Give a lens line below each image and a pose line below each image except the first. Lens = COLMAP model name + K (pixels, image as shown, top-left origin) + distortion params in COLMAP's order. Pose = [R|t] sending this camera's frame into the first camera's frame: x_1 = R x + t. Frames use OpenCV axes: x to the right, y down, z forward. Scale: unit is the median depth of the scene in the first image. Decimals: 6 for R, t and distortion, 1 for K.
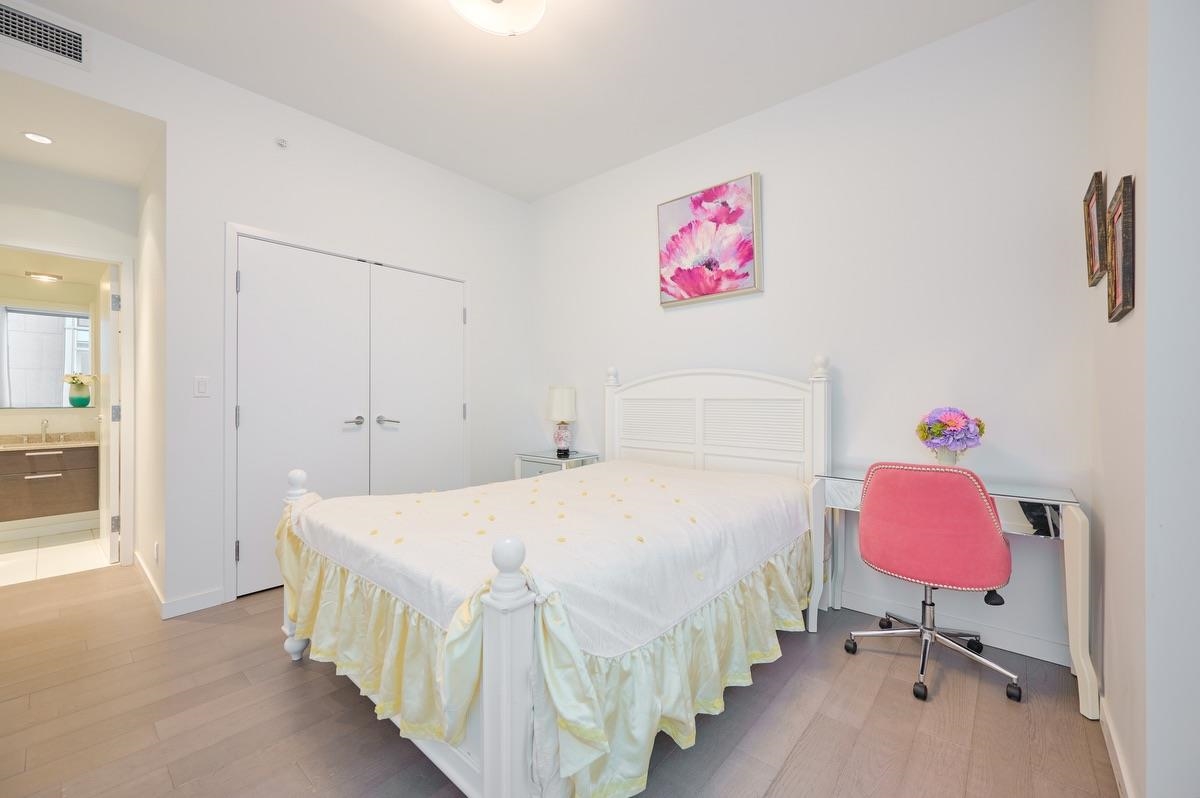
lens RADIAL K [[474.7, 0, 600.8], [0, 474.7, 400.4], [0, 0, 1]] dist [-0.000268, 0.000032]
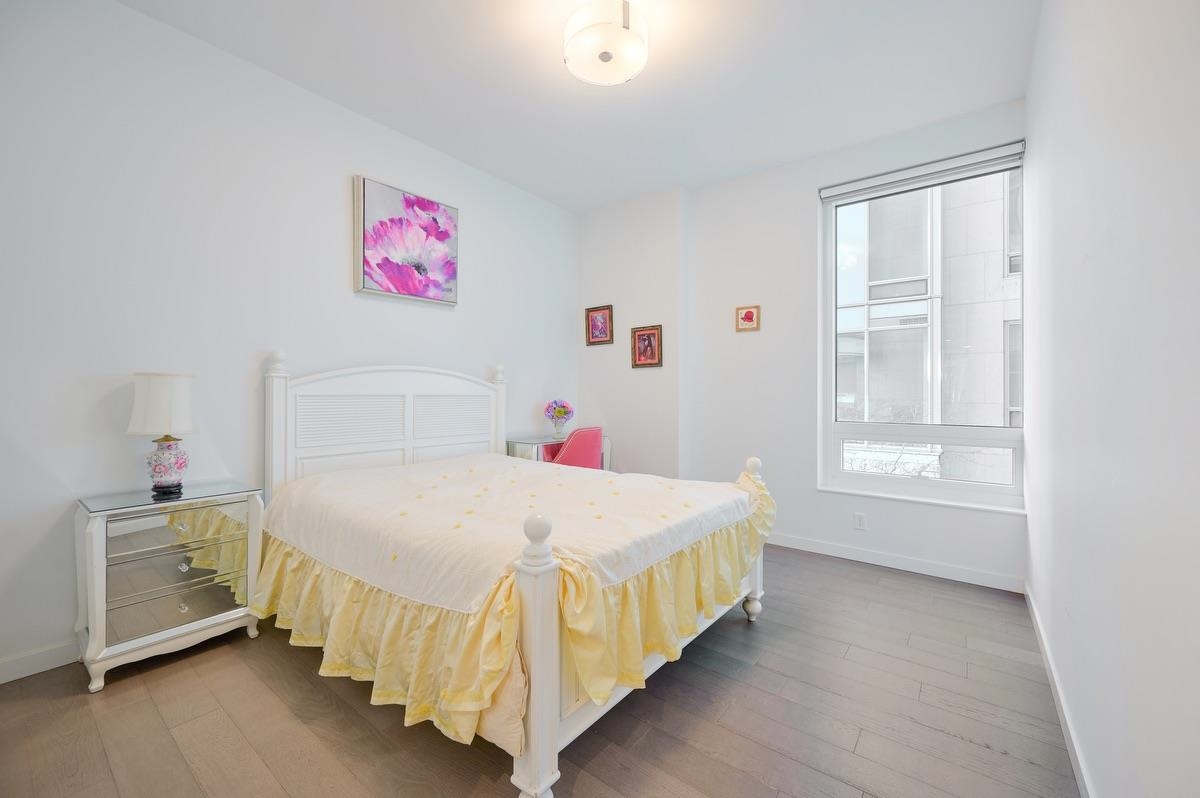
lens RADIAL K [[474.7, 0, 601.9], [0, 474.7, 395.2], [0, 0, 1]] dist [-0.000268, 0.000032]
pose [[-0.048794, -0.003870, 0.998801, -0.845891], [0.000406, 0.999992, 0.003894, -0.006932], [-0.998809, 0.000595, -0.048792, 0.642050]]
